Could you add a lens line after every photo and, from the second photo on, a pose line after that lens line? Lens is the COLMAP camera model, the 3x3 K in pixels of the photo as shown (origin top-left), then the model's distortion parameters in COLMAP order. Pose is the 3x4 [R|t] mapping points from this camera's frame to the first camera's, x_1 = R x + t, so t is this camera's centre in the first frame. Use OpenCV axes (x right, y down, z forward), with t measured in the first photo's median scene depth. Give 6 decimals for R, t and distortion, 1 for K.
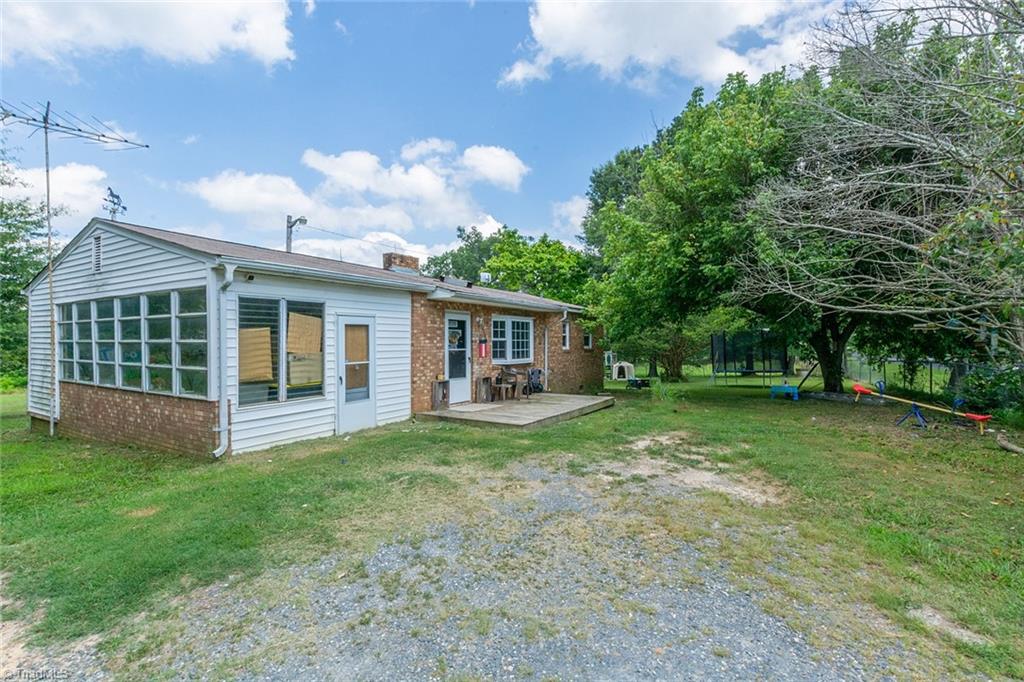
lens RADIAL K [[454.8, 0, 506.5], [0, 454.8, 334.1], [0, 0, 1]] dist [0.000429, -0.000636]
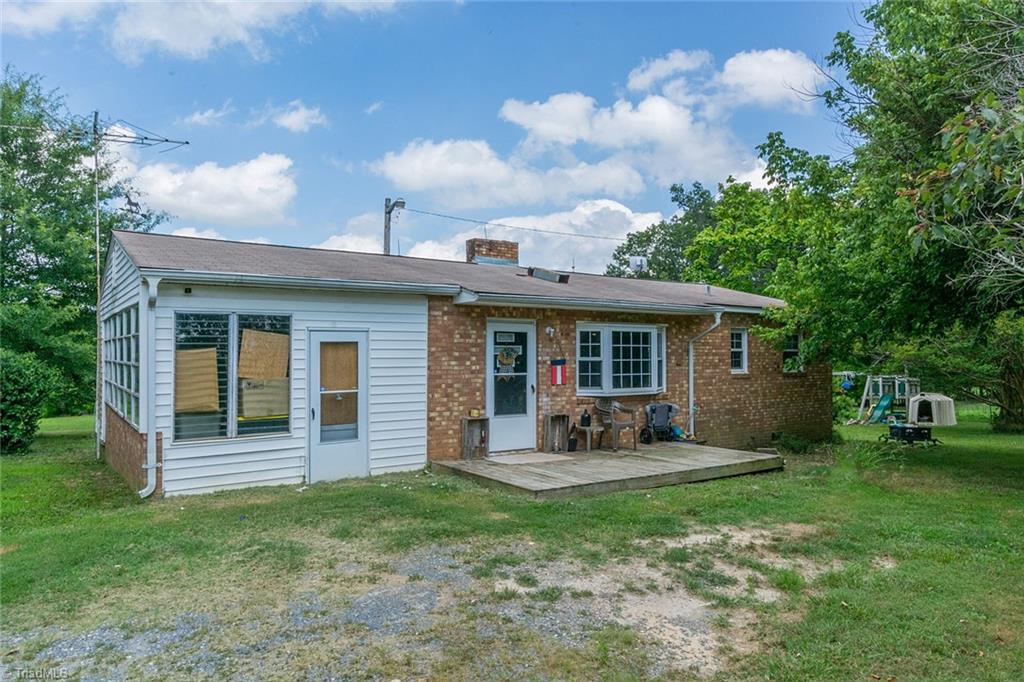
lens RADIAL K [[657.4, 0, 512.0], [0, 657.4, 341.0], [0, 0, 1]] dist [0.007557, -0.002642]
pose [[0.914998, -0.004945, -0.403429, 0.343331], [0.004298, 0.999988, -0.002507, -0.016452], [0.403436, 0.000560, 0.915008, 0.083734]]
